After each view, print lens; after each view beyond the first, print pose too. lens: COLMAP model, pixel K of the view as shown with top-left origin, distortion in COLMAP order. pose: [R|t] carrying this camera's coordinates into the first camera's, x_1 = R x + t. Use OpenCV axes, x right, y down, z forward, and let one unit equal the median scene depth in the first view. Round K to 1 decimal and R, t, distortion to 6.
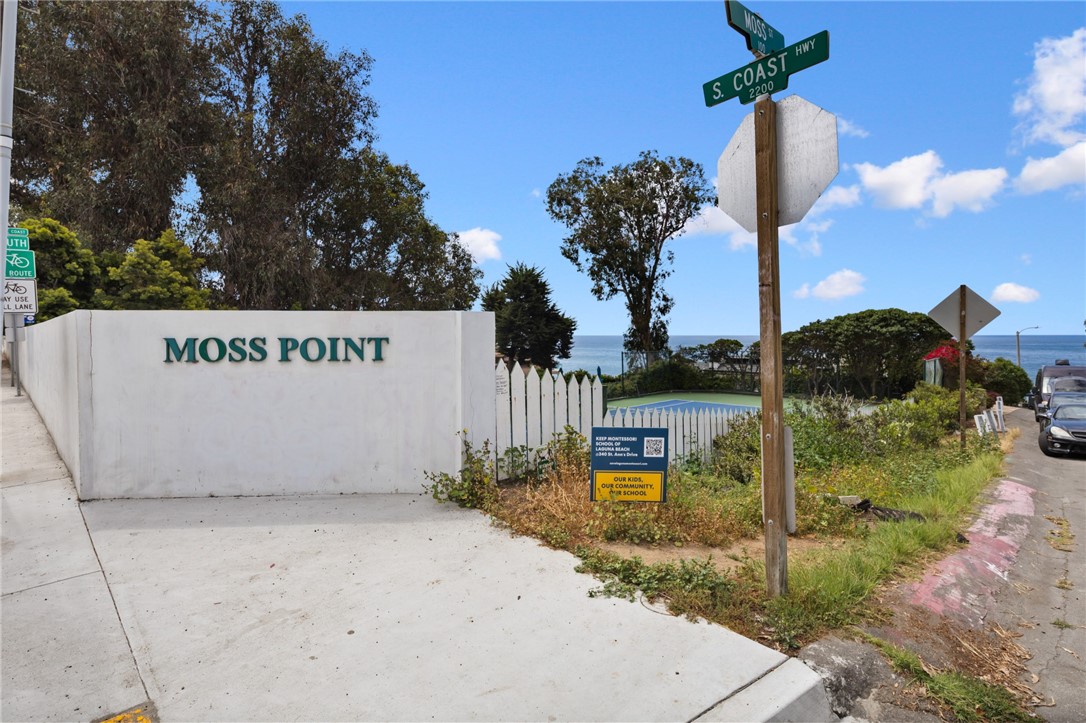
lens RADIAL K [[525.0, 0, 543.6], [0, 525.0, 352.7], [0, 0, 1]] dist [-0.003342, -0.000840]
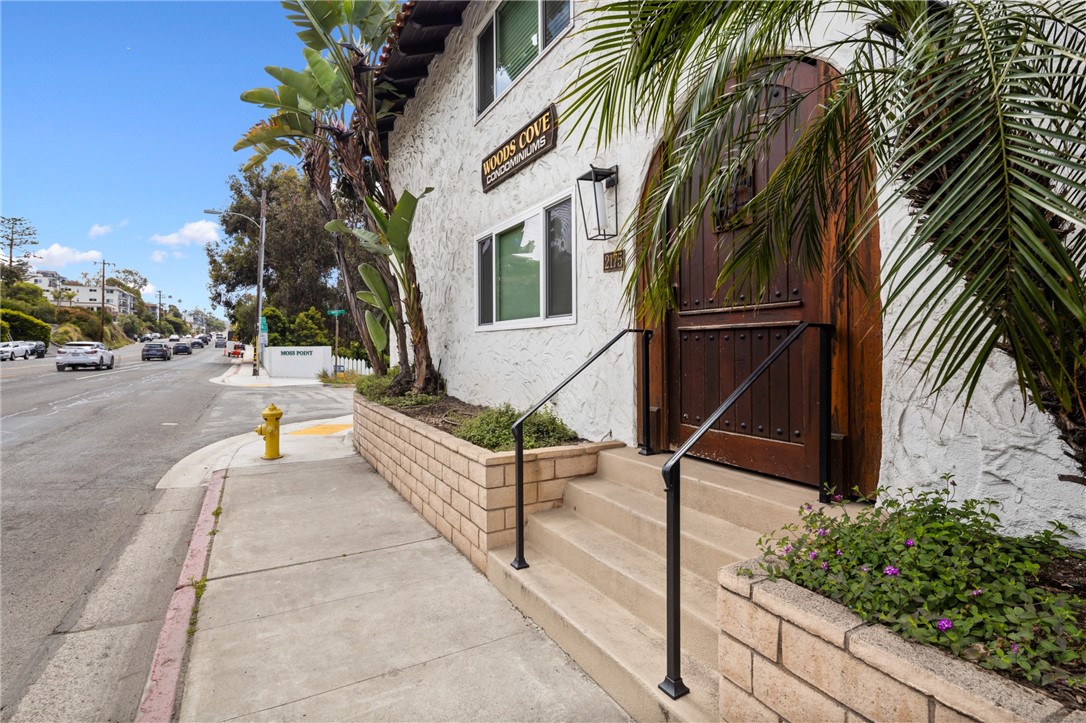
lens RADIAL K [[525.0, 0, 542.0], [0, 525.0, 353.2], [0, 0, 1]] dist [-0.003342, -0.000840]
pose [[0.953669, 0.000330, -0.300859, 1.288017], [-0.006594, 0.999782, -0.019808, 0.031285], [0.300787, 0.020874, 0.953463, -1.251586]]
